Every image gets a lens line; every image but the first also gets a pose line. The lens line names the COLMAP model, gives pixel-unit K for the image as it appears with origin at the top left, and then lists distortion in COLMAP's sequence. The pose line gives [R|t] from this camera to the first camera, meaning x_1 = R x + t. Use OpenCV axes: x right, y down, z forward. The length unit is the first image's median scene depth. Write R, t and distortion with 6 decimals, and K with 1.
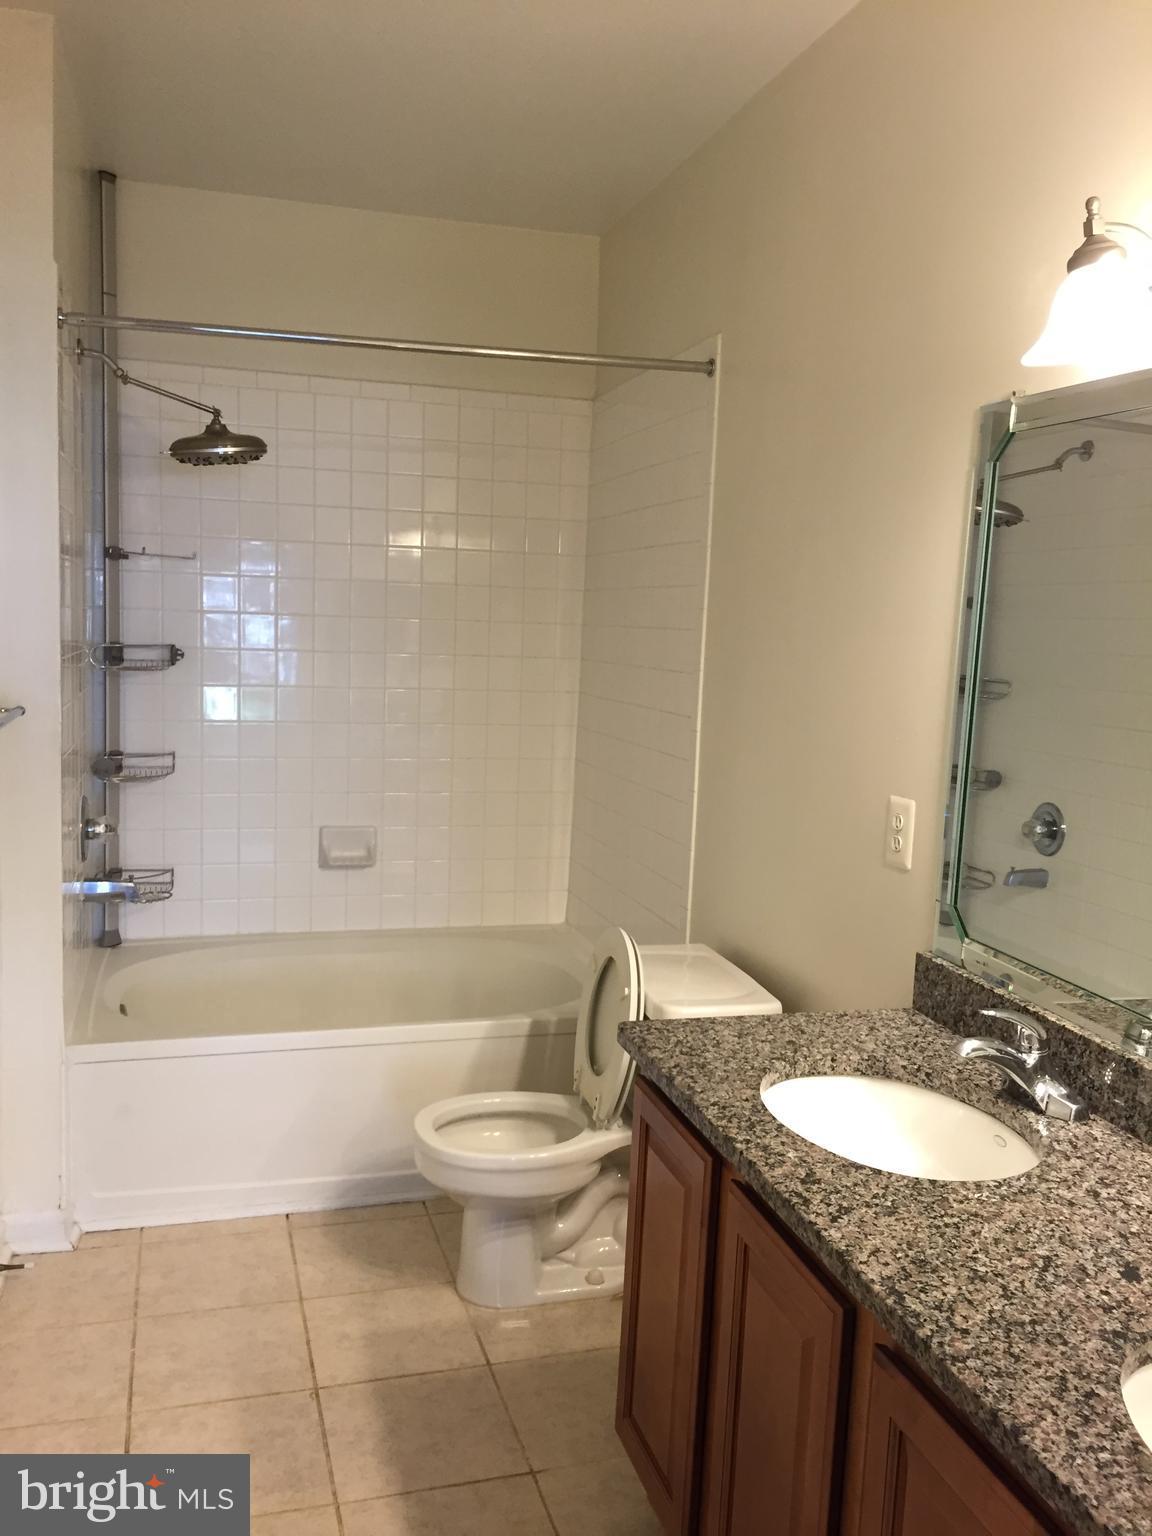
lens RADIAL K [[1307.5, 0, 572.3], [0, 1307.5, 761.2], [0, 0, 1]] dist [0.048203, -0.083100]
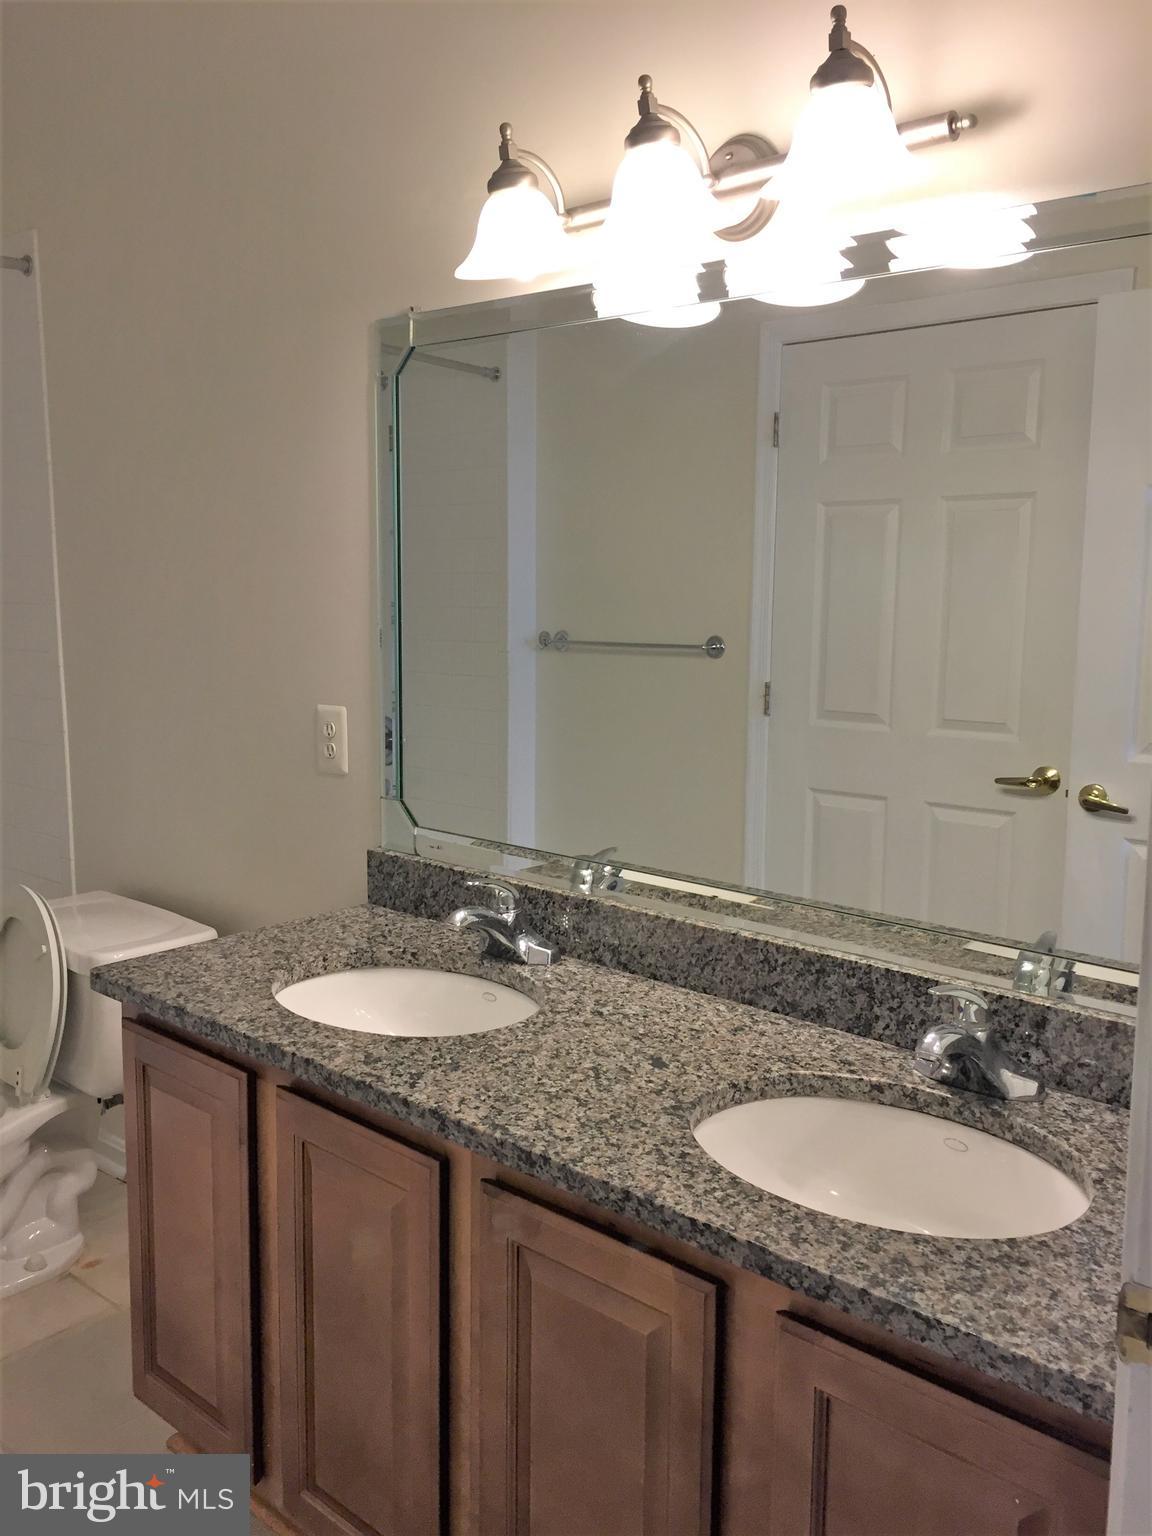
lens RADIAL K [[1307.5, 0, 582.1], [0, 1307.5, 771.8], [0, 0, 1]] dist [0.048203, -0.083100]
pose [[0.837298, -0.116983, 0.534085, -0.190151], [0.090792, 0.993029, 0.075170, 0.027678], [-0.539155, -0.014450, 0.842082, 0.038638]]
